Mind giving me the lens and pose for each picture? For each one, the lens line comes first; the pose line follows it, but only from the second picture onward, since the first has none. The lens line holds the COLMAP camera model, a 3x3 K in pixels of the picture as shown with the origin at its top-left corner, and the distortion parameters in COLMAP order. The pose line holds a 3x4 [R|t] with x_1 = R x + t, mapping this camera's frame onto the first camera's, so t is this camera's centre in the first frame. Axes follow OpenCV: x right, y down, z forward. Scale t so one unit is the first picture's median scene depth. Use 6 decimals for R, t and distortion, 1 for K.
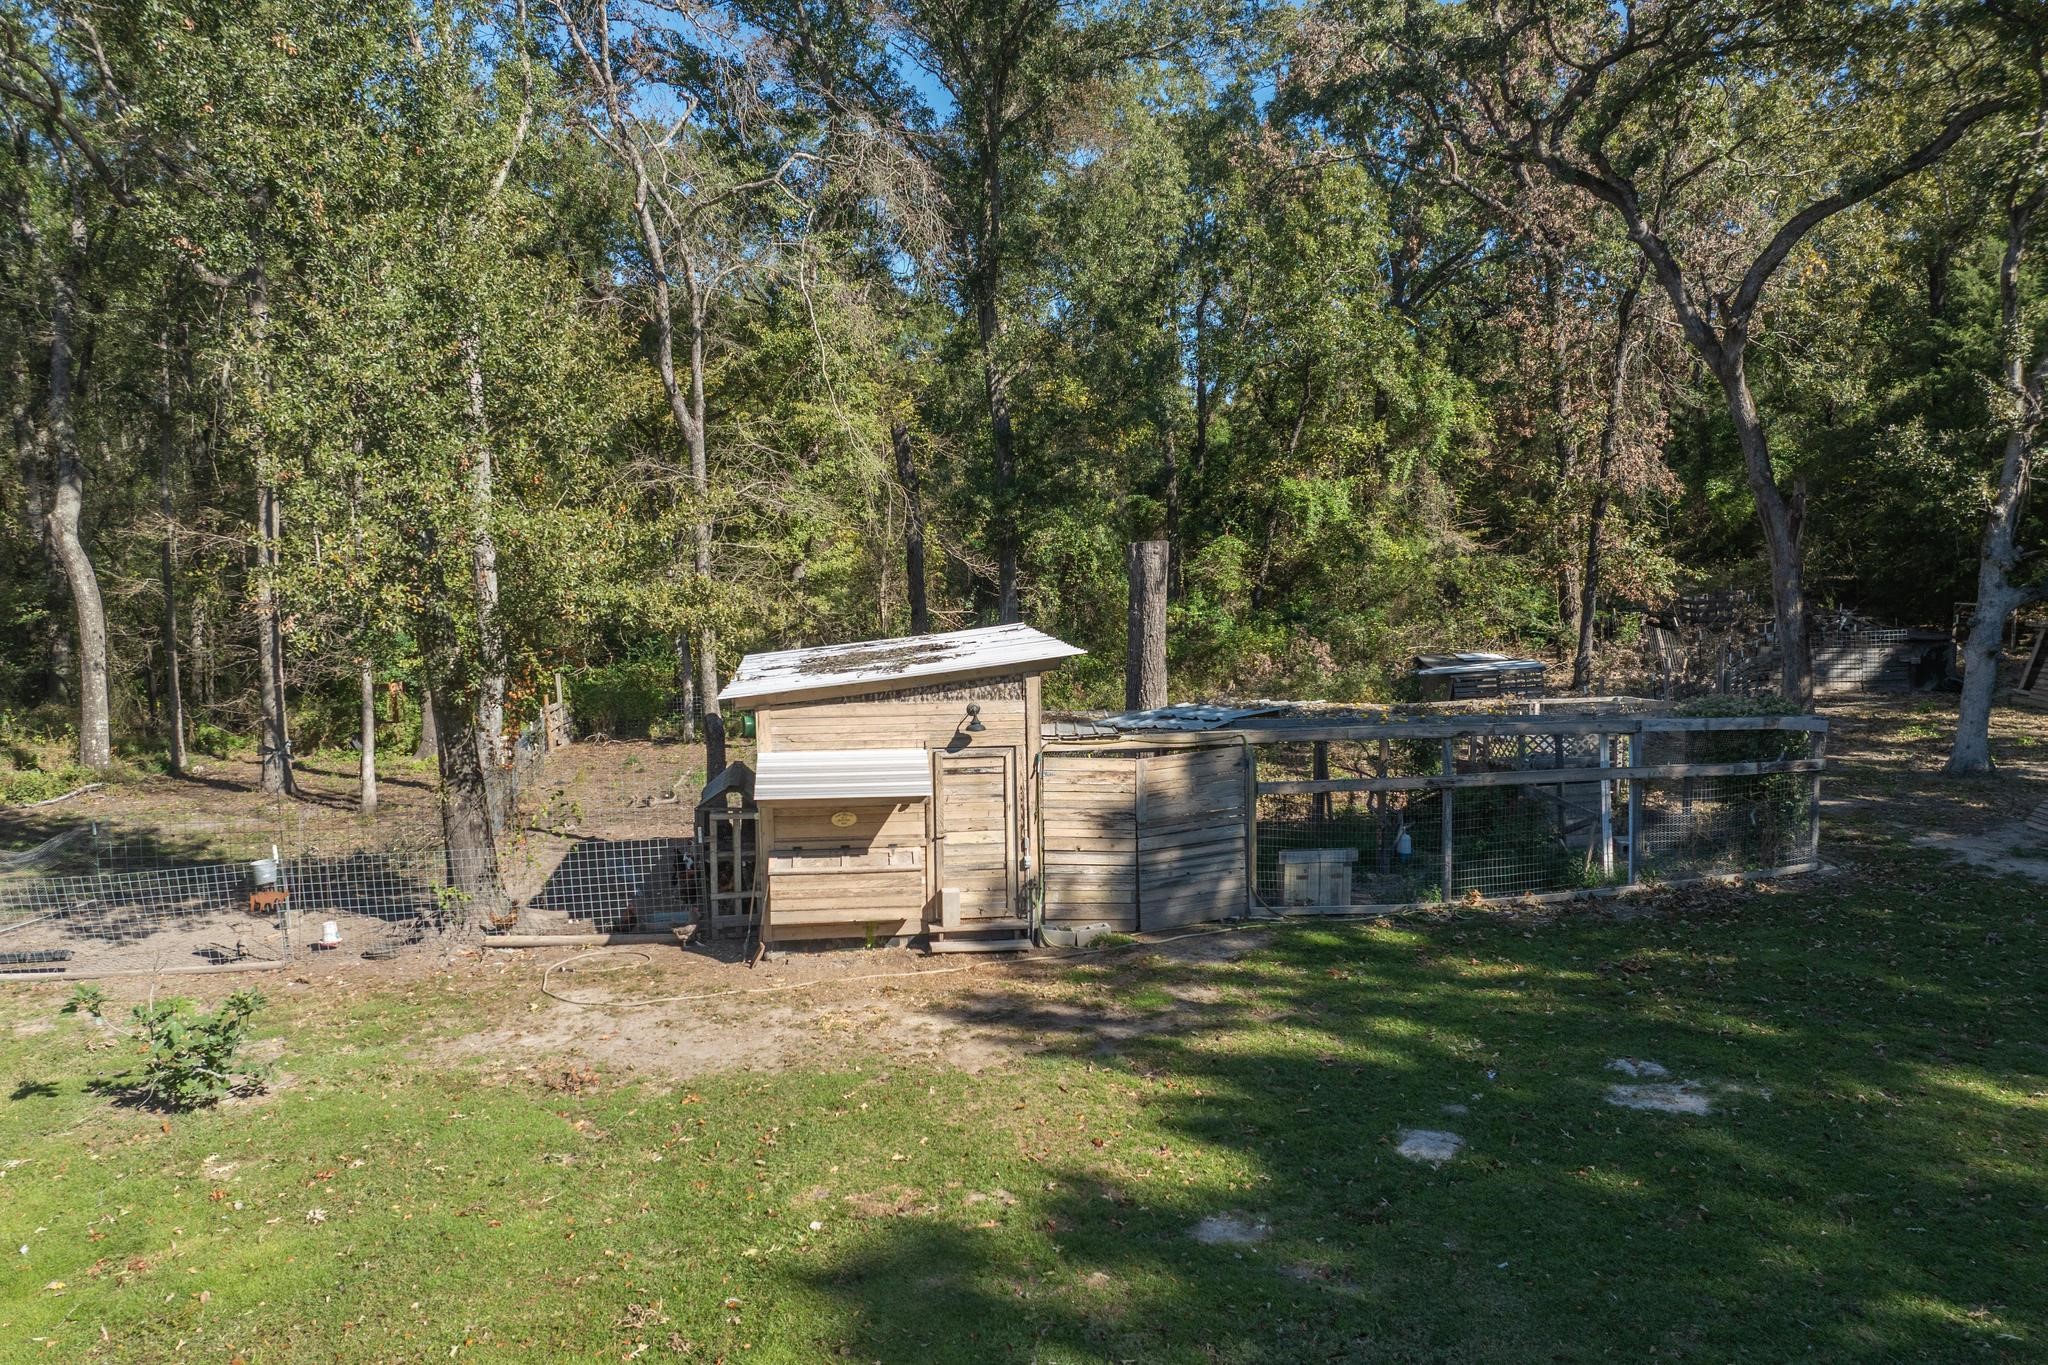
lens RADIAL K [[1443.8, 0, 1024.0], [0, 1443.8, 682.5], [0, 0, 1]] dist [-0.062688, 0.029456]
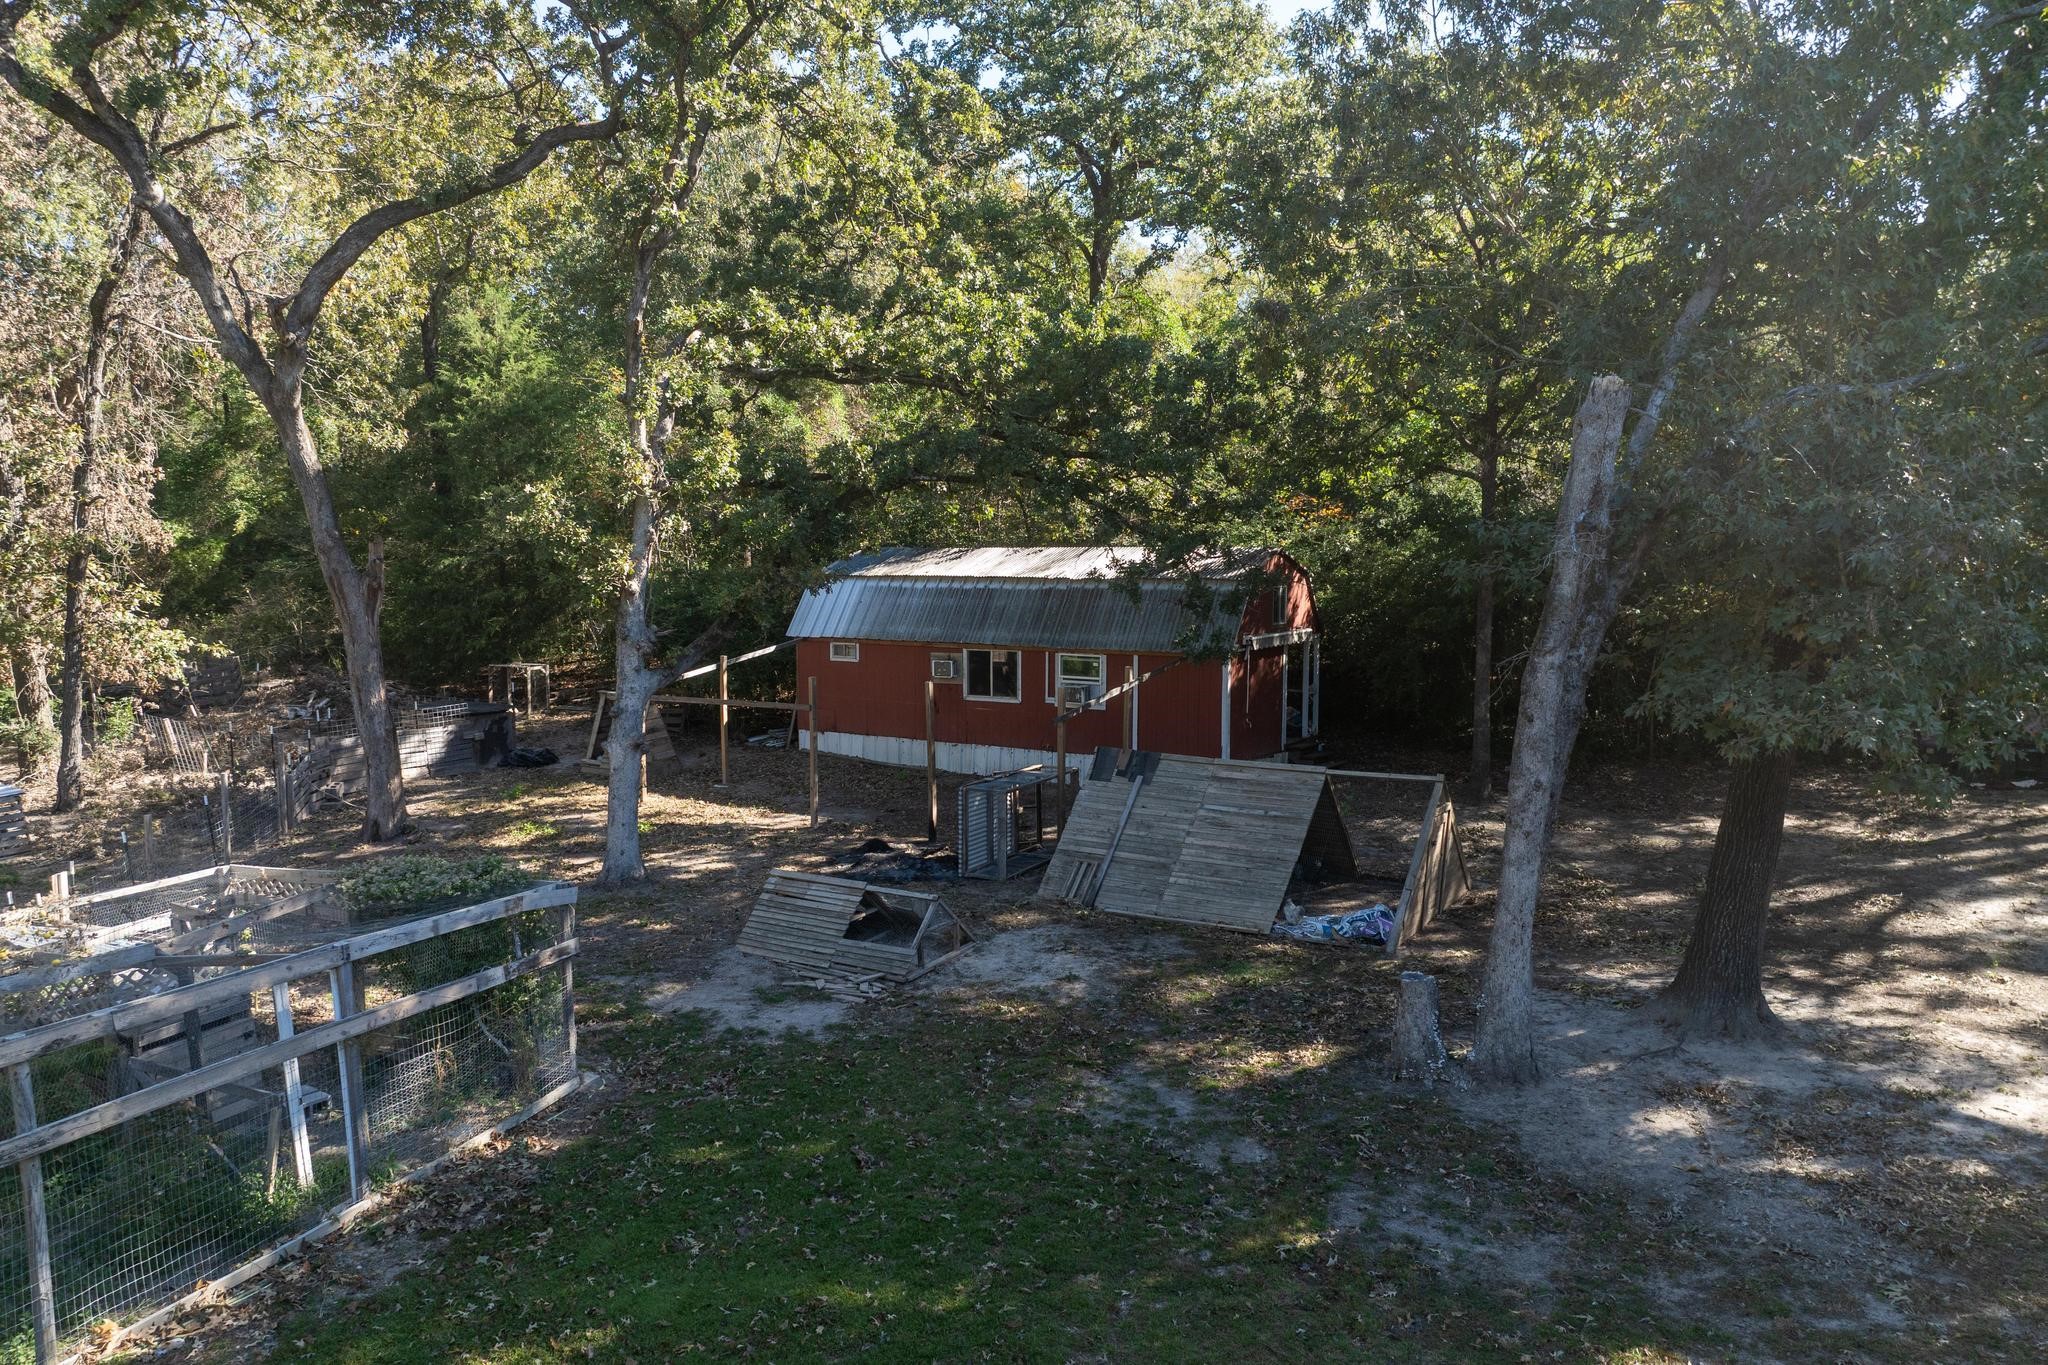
lens RADIAL K [[1443.8, 0, 1024.0], [0, 1443.8, 682.5], [0, 0, 1]] dist [-0.062688, 0.029456]
pose [[0.520399, -0.065422, 0.851413, 0.031724], [0.085030, 0.996076, 0.024566, -0.043431], [-0.849679, 0.059611, 0.523920, 0.222047]]
